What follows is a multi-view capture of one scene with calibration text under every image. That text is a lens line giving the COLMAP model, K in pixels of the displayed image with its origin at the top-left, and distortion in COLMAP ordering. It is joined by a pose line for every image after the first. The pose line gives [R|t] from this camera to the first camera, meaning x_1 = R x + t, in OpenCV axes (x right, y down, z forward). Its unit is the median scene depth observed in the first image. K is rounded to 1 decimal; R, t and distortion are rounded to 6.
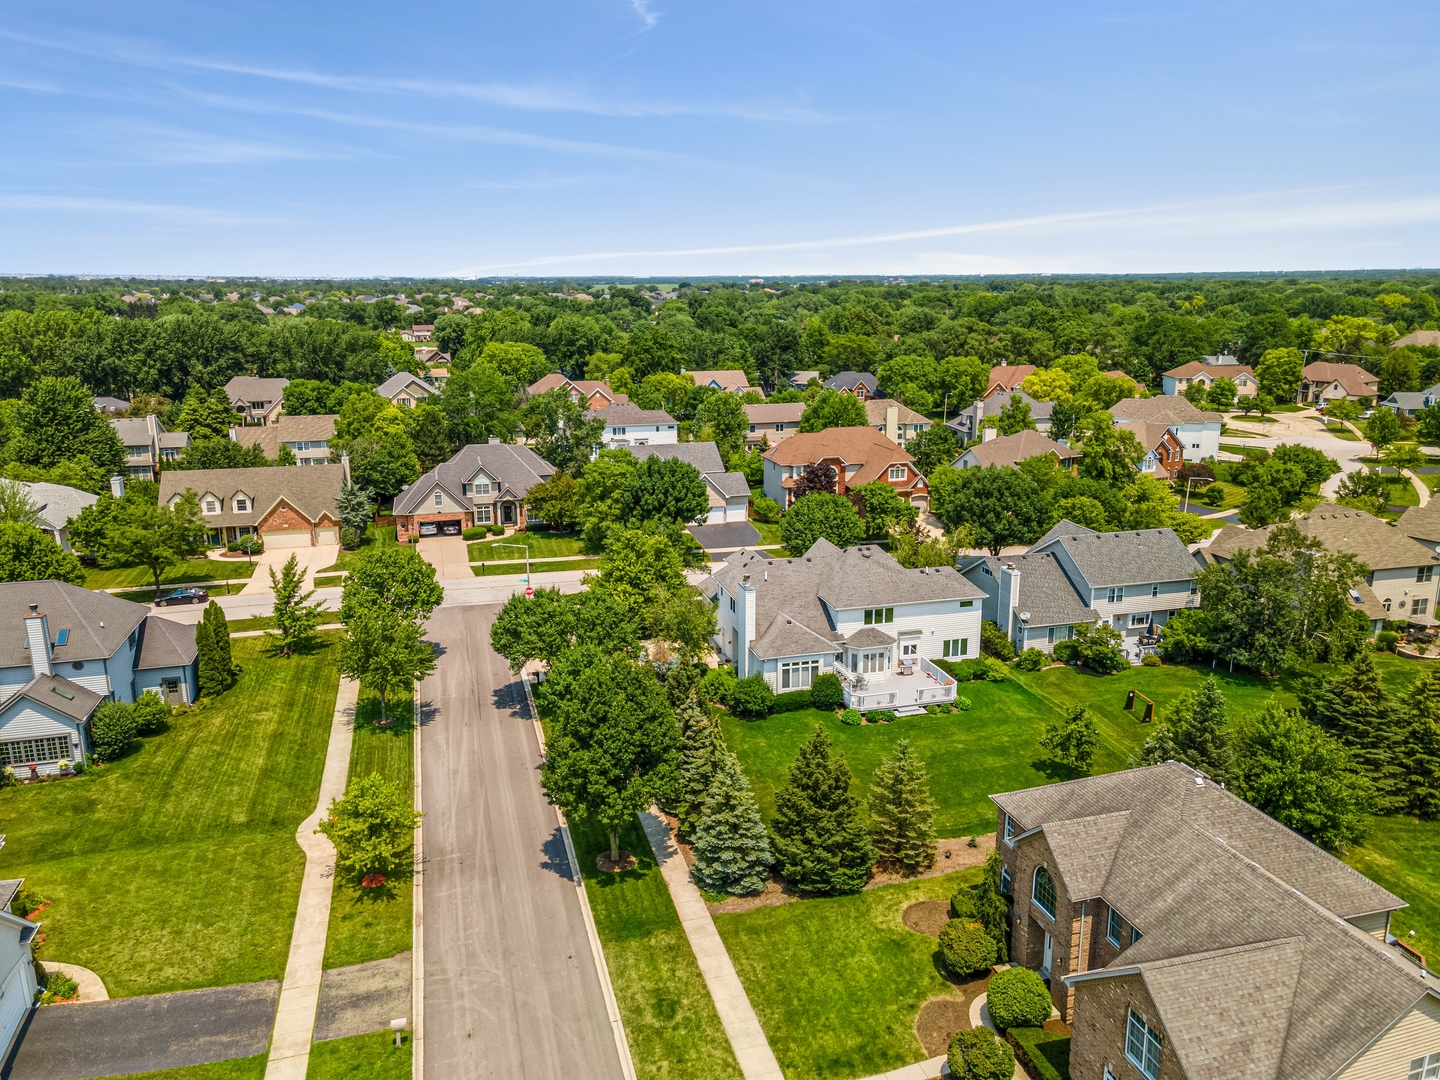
lens RADIAL K [[1049.5, 0, 727.9], [0, 1049.5, 522.4], [0, 0, 1]] dist [0.057714, -0.021107]
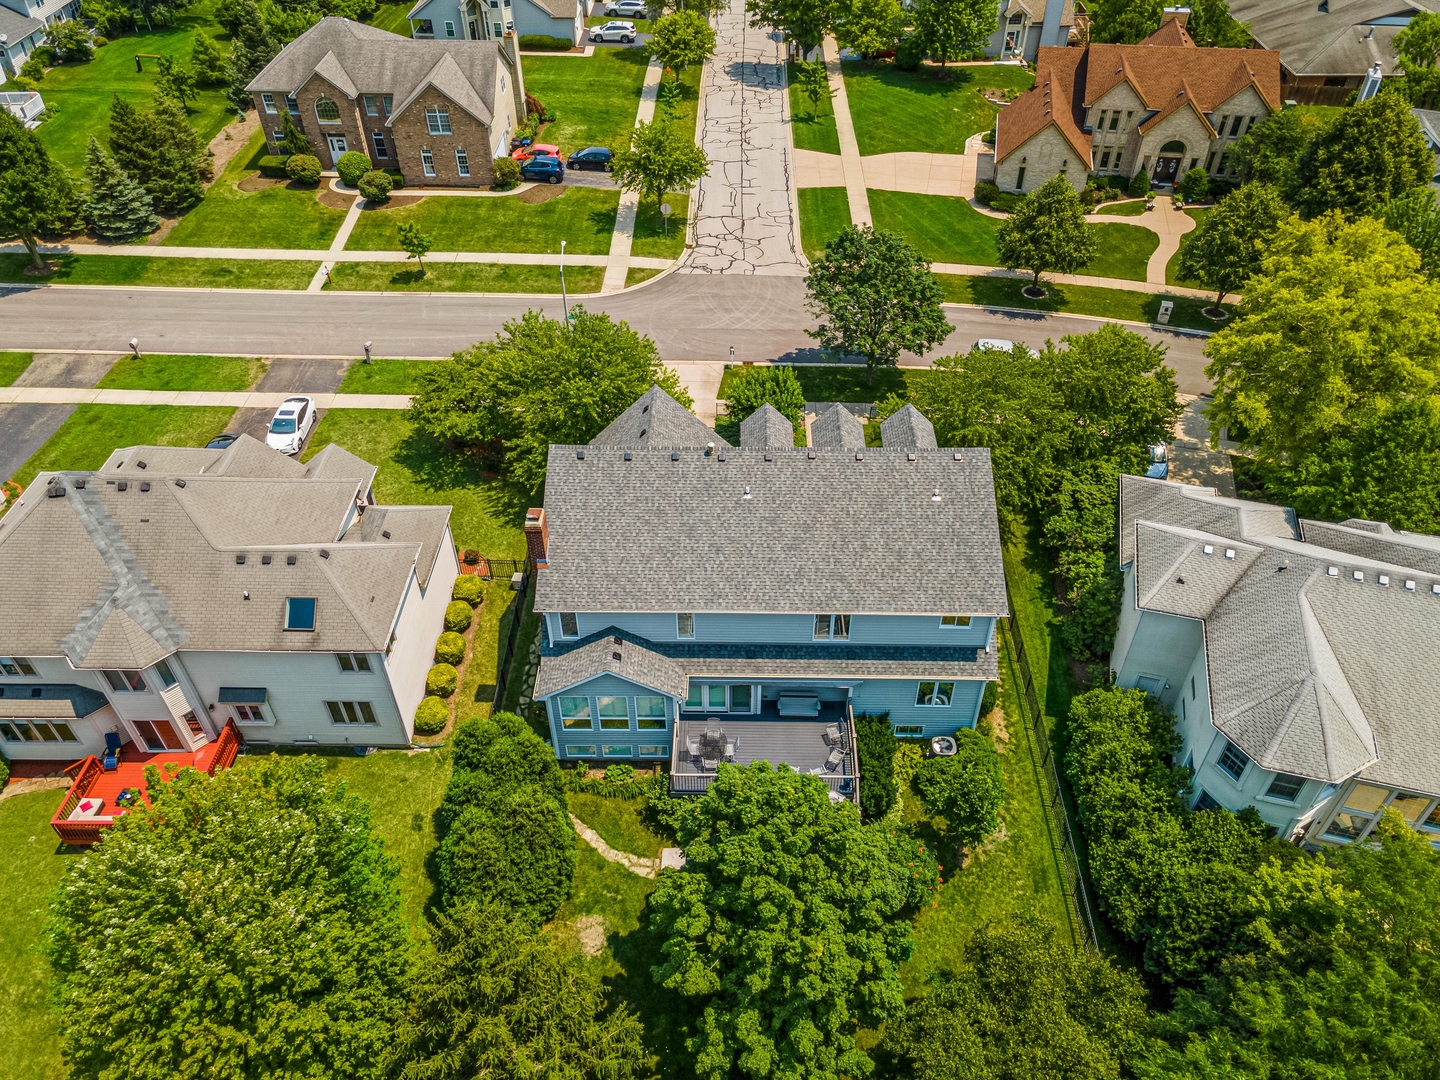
lens RADIAL K [[1053.1, 0, 724.4], [0, 1053.1, 535.9], [0, 0, 1]] dist [0.017249, 0.053527]
pose [[0.288262, -0.634340, 0.717299, -0.687580], [0.217628, 0.772895, 0.596047, -0.015365], [-0.932493, -0.015713, 0.360847, -0.164805]]
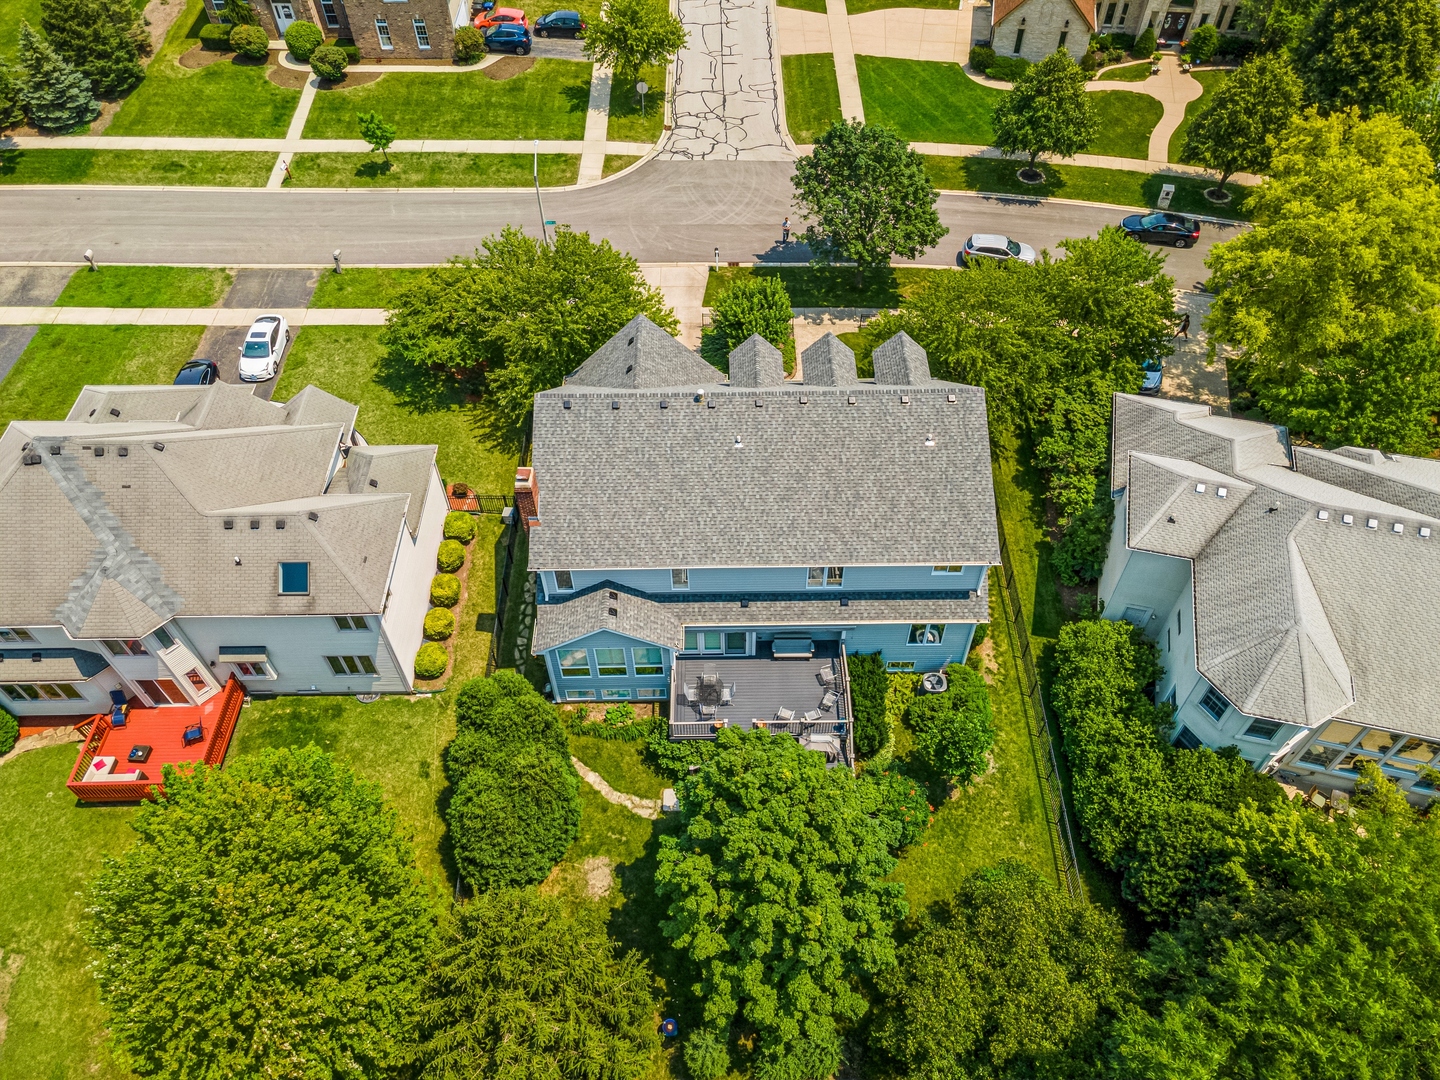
lens RADIAL K [[1053.1, 0, 724.4], [0, 1053.1, 535.9], [0, 0, 1]] dist [0.017249, 0.053527]
pose [[0.263857, -0.741470, 0.616929, -0.651802], [0.224893, 0.669259, 0.708178, -0.051588], [-0.937978, -0.048115, 0.343340, -0.159466]]
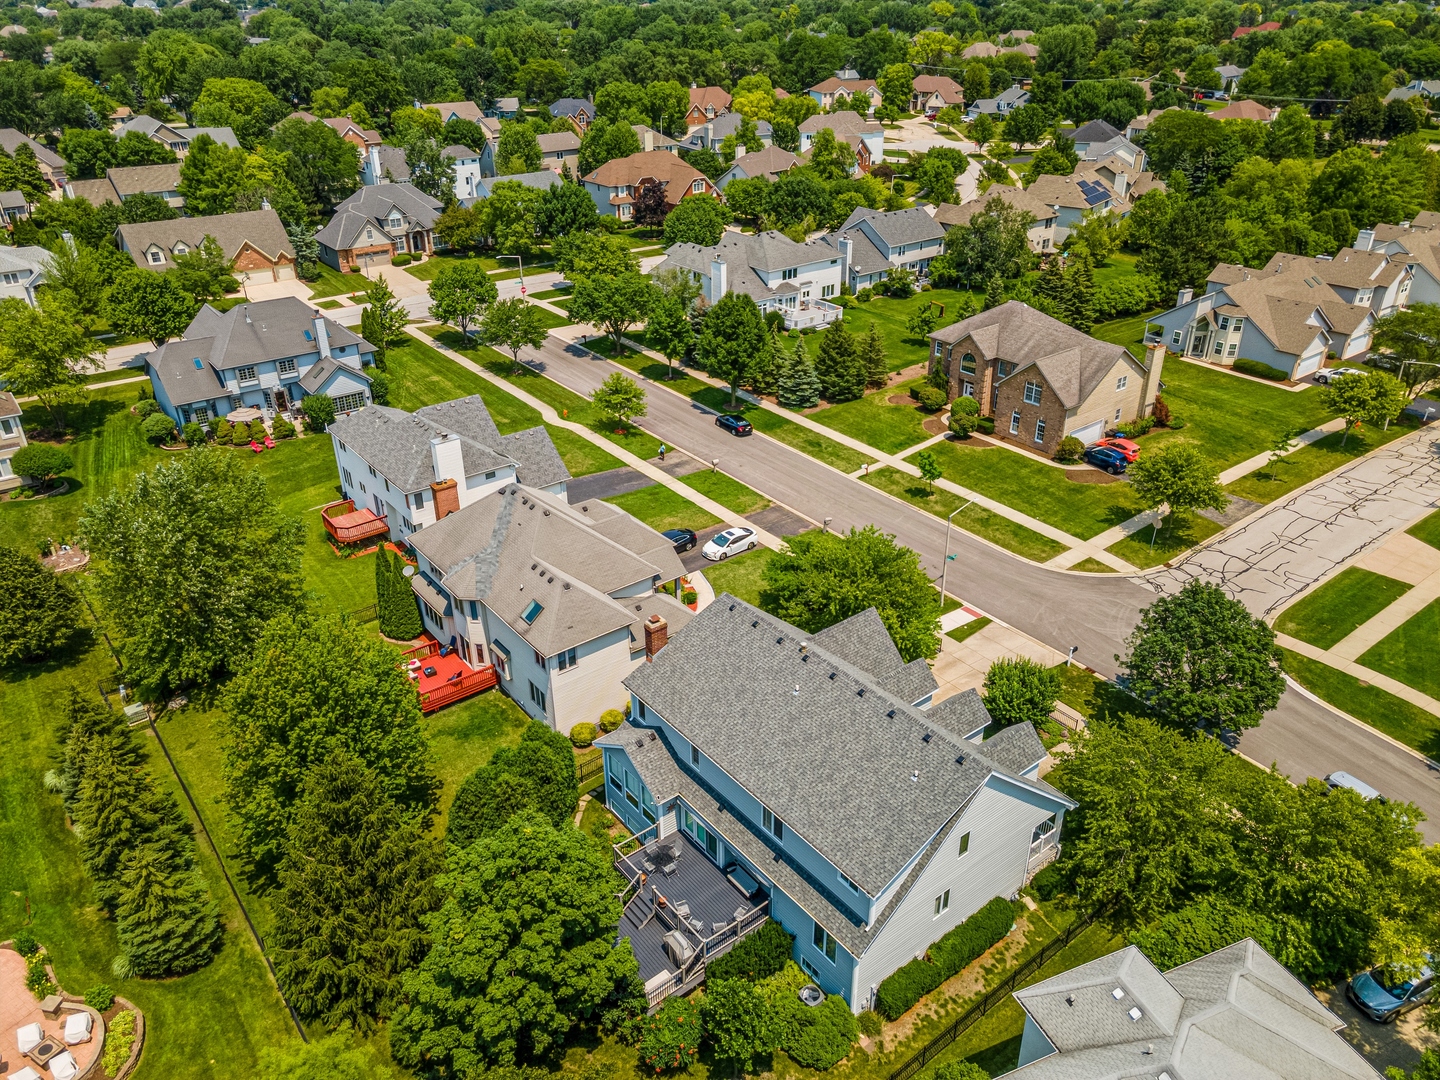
lens RADIAL K [[1053.1, 0, 724.4], [0, 1053.1, 535.9], [0, 0, 1]] dist [0.017249, 0.053527]
pose [[0.926239, -0.180659, 0.330822, -0.530234], [0.089279, 0.957833, 0.273101, 0.021874], [-0.366211, -0.223422, 0.903312, -0.489263]]
